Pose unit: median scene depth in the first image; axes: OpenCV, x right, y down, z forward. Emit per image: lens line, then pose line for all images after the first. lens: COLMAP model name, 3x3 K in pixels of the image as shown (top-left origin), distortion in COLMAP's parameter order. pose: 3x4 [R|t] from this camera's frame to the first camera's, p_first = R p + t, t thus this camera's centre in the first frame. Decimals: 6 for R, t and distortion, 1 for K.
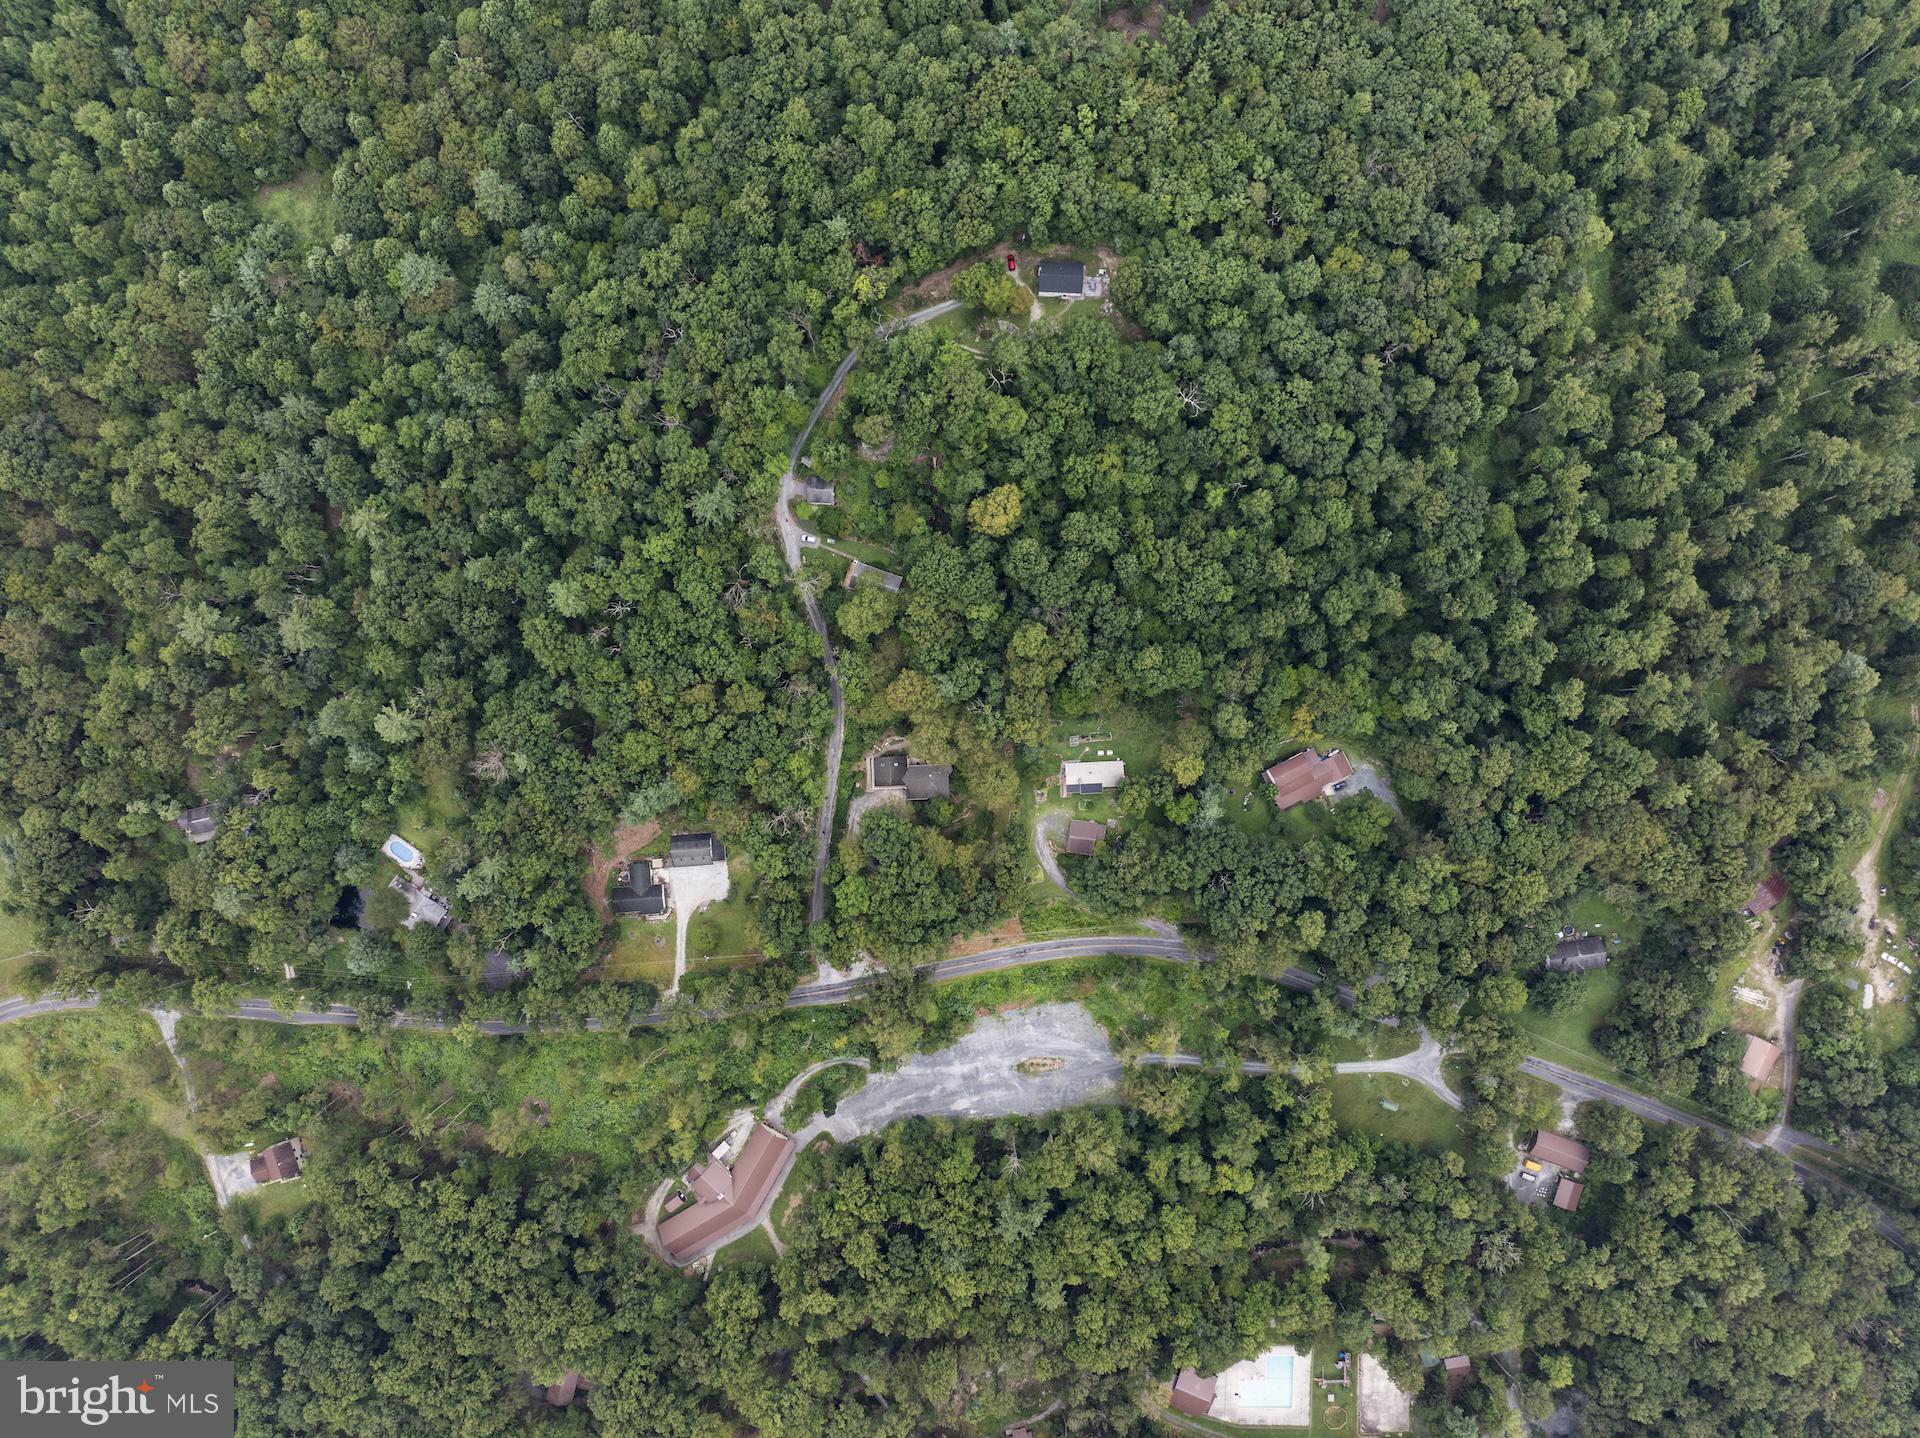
lens RADIAL K [[1334.0, 0, 971.5], [0, 1334.0, 702.8], [0, 0, 1]] dist [-0.043215, -0.002393]
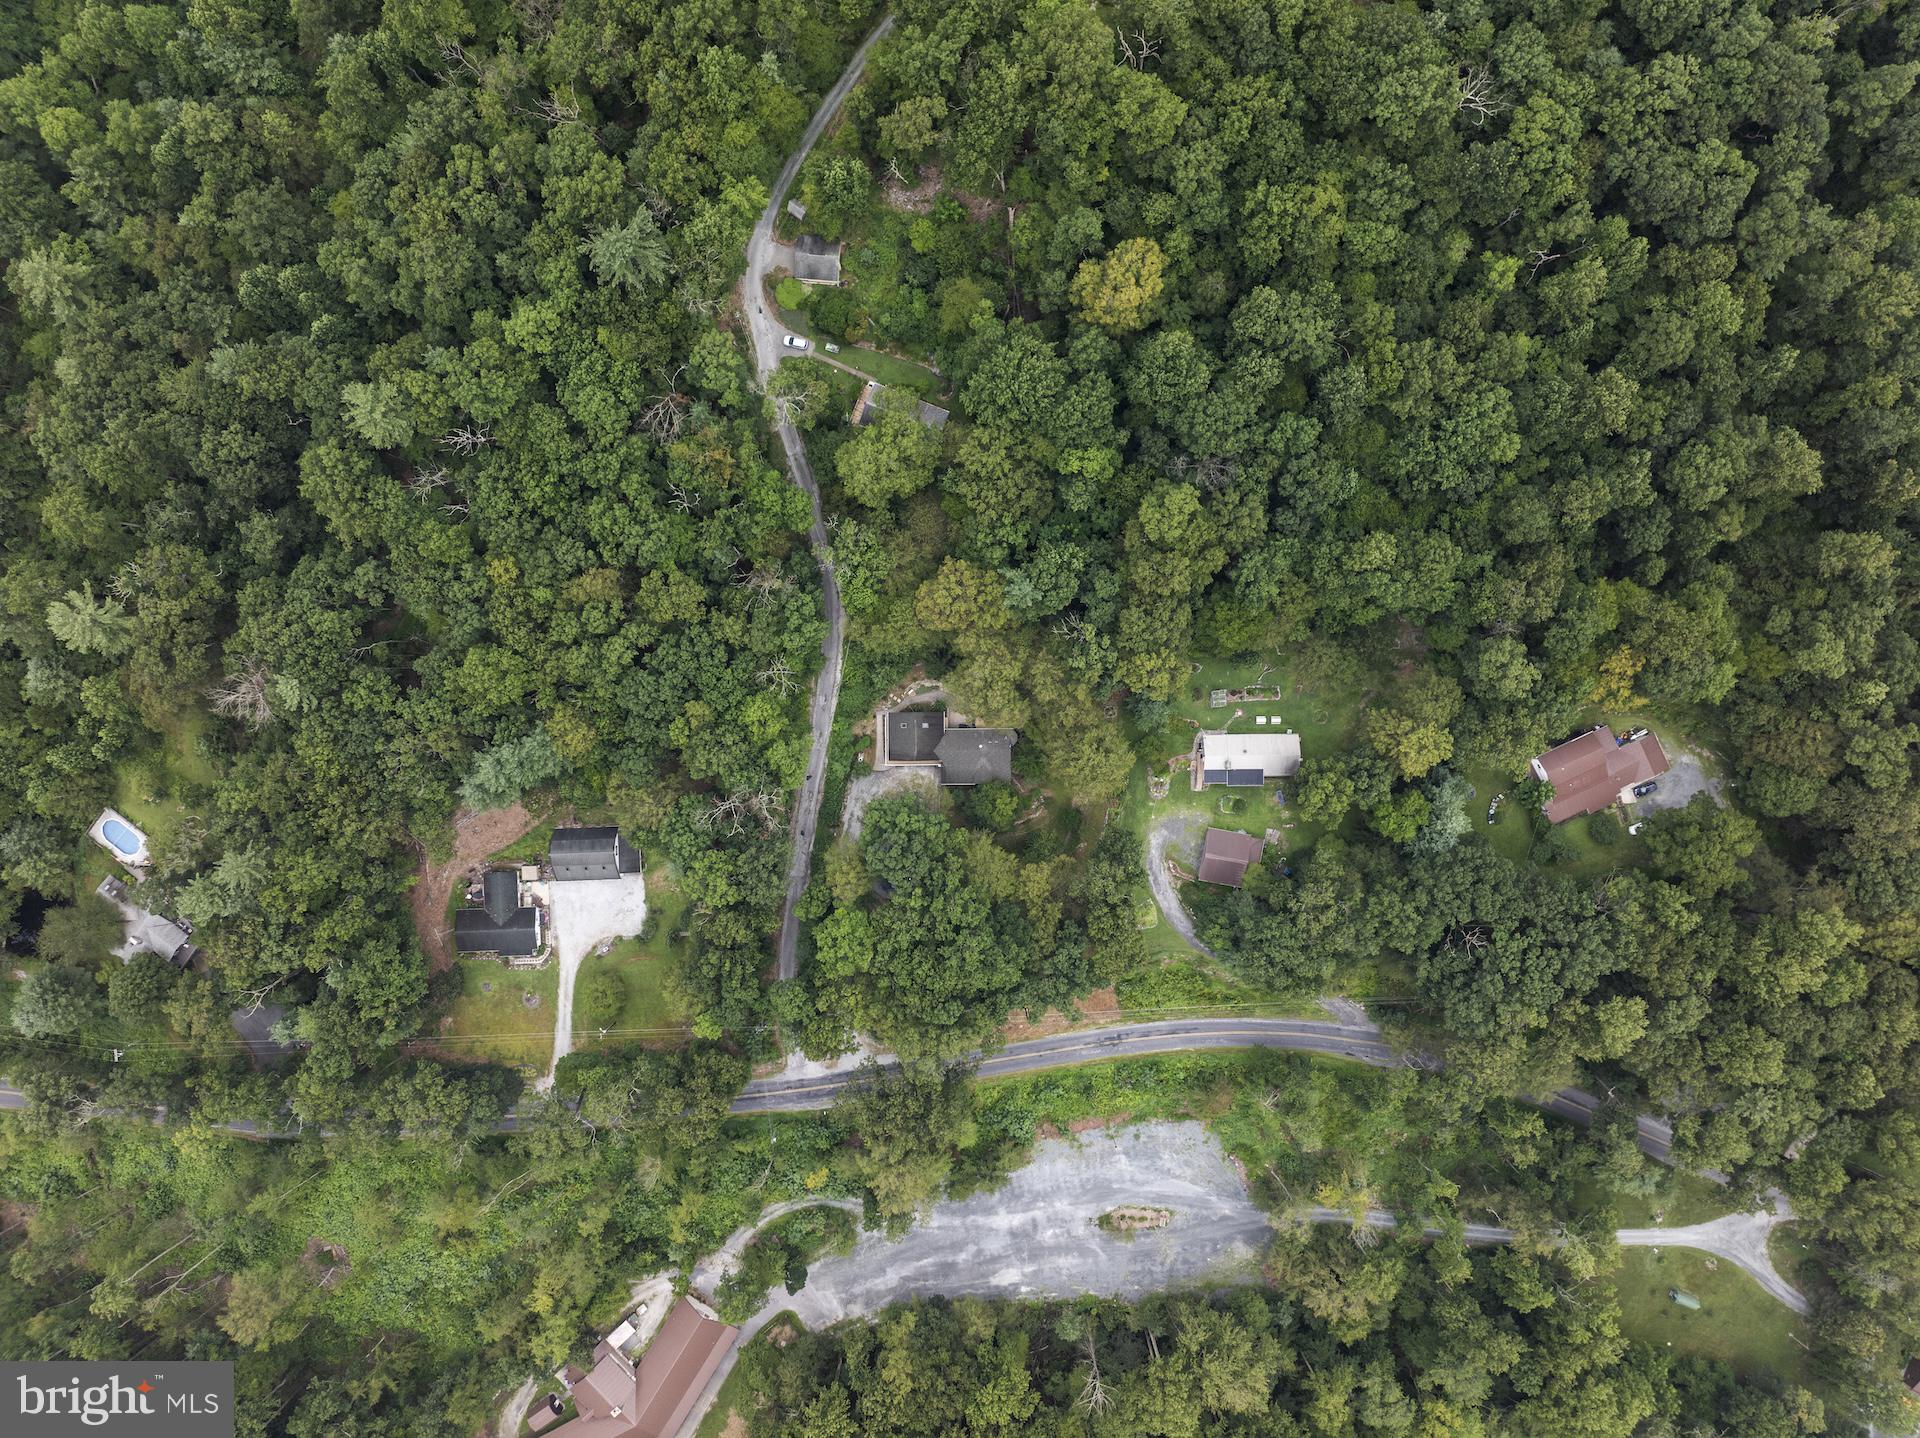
lens RADIAL K [[1334.0, 0, 972.4], [0, 1334.0, 704.8], [0, 0, 1]] dist [-0.043215, -0.002393]
pose [[0.999281, 0.037752, -0.003626, -0.034907], [-0.037775, 0.999265, -0.006493, 0.041800], [0.003378, 0.006625, 0.999972, 0.411588]]
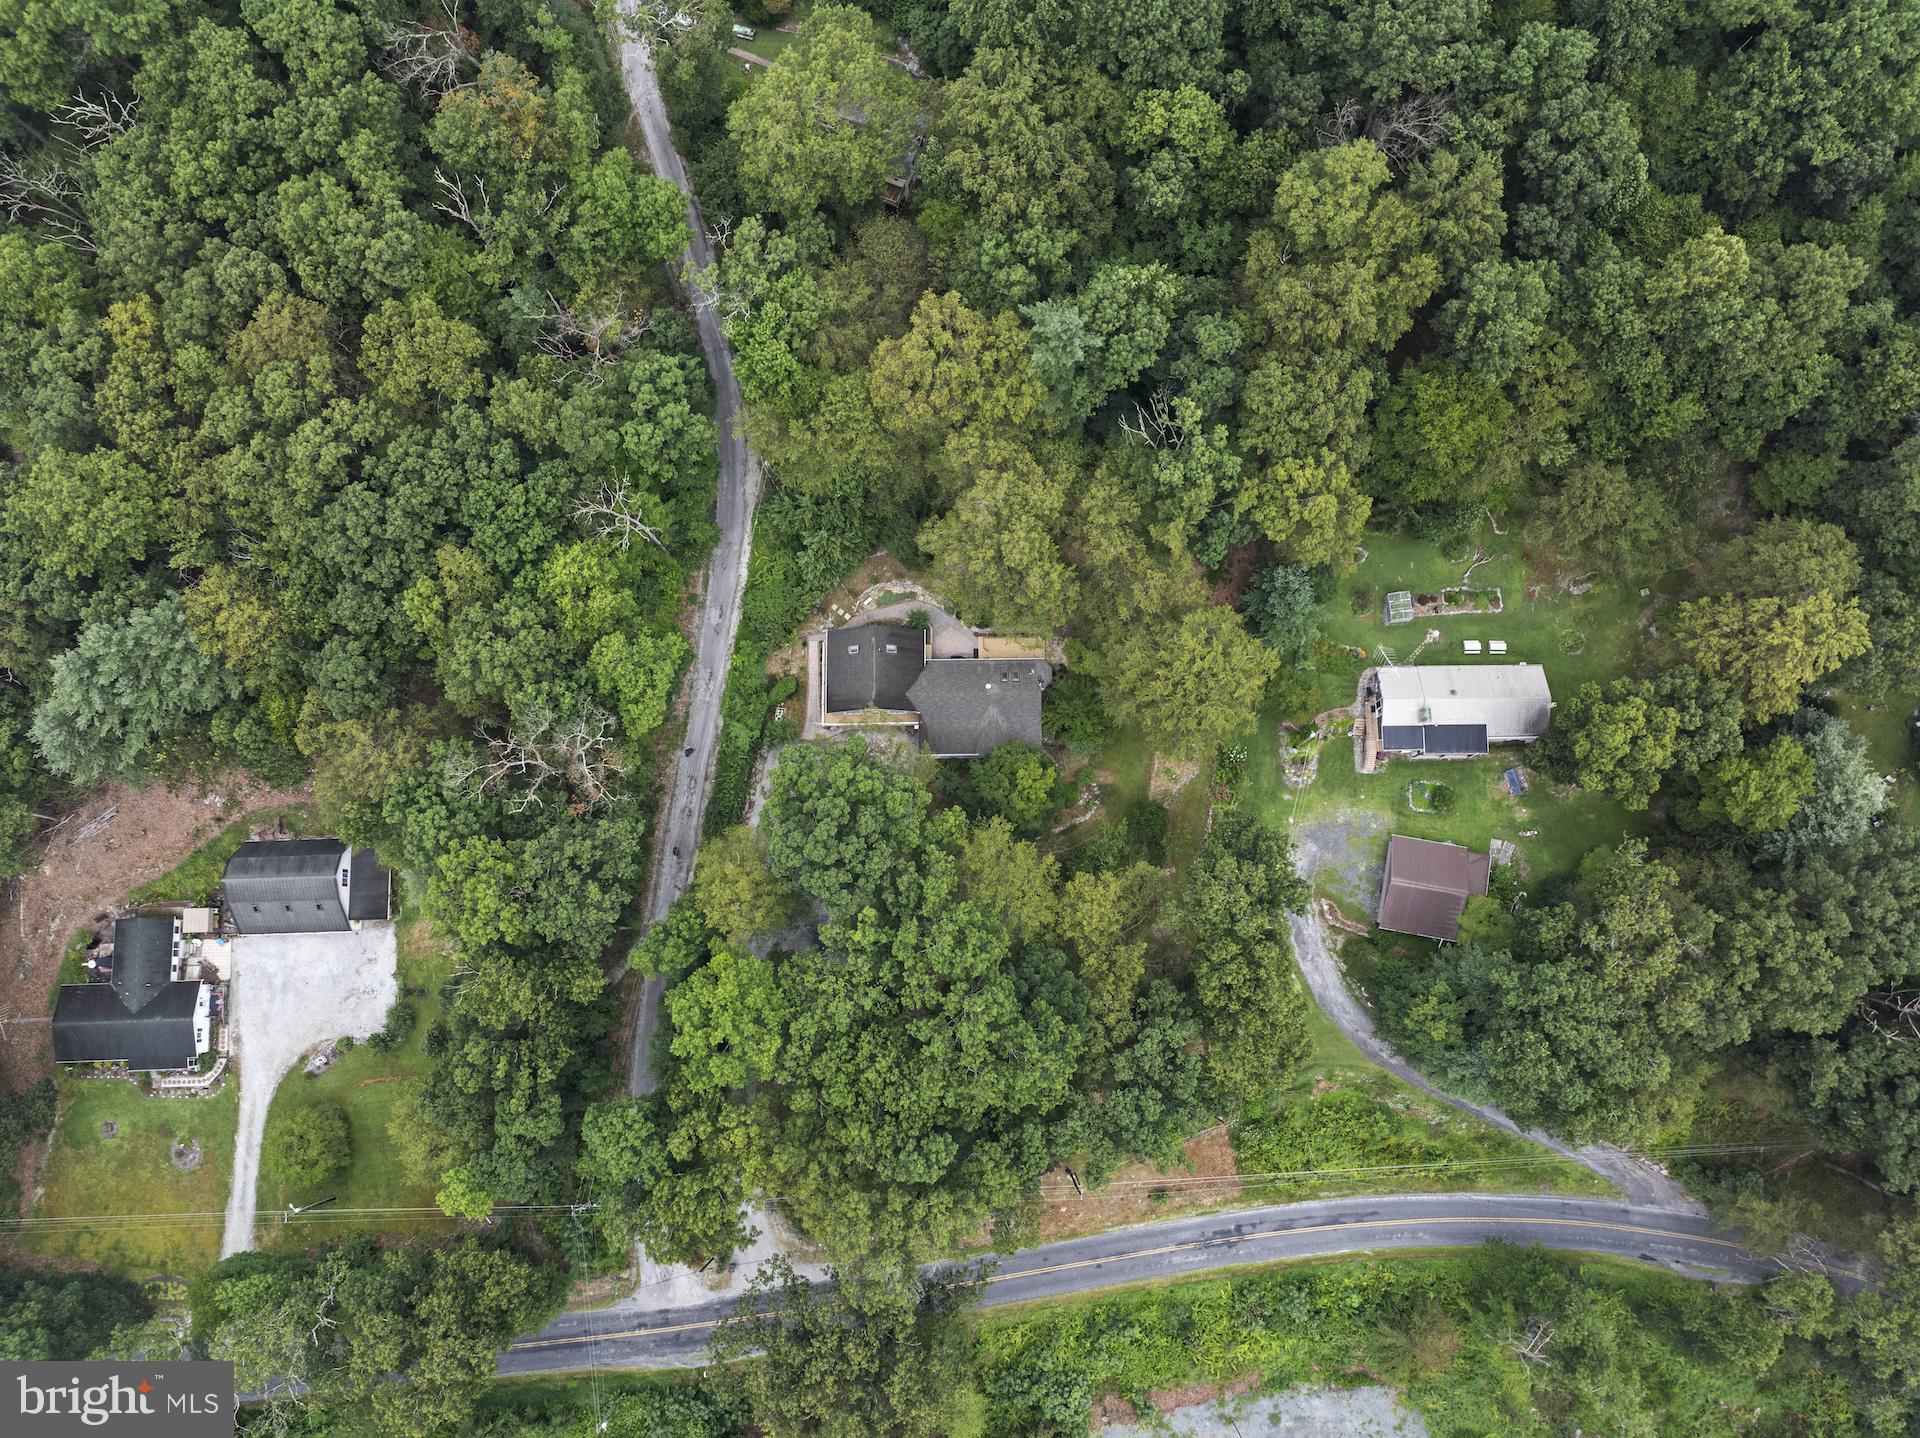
lens RADIAL K [[1334.0, 0, 970.8], [0, 1334.0, 713.4], [0, 0, 1]] dist [-0.043215, -0.002393]
pose [[0.999354, 0.033801, -0.012215, -0.032654], [-0.035458, 0.982749, -0.181515, 0.130263], [0.005869, 0.181831, 0.983312, 0.692956]]
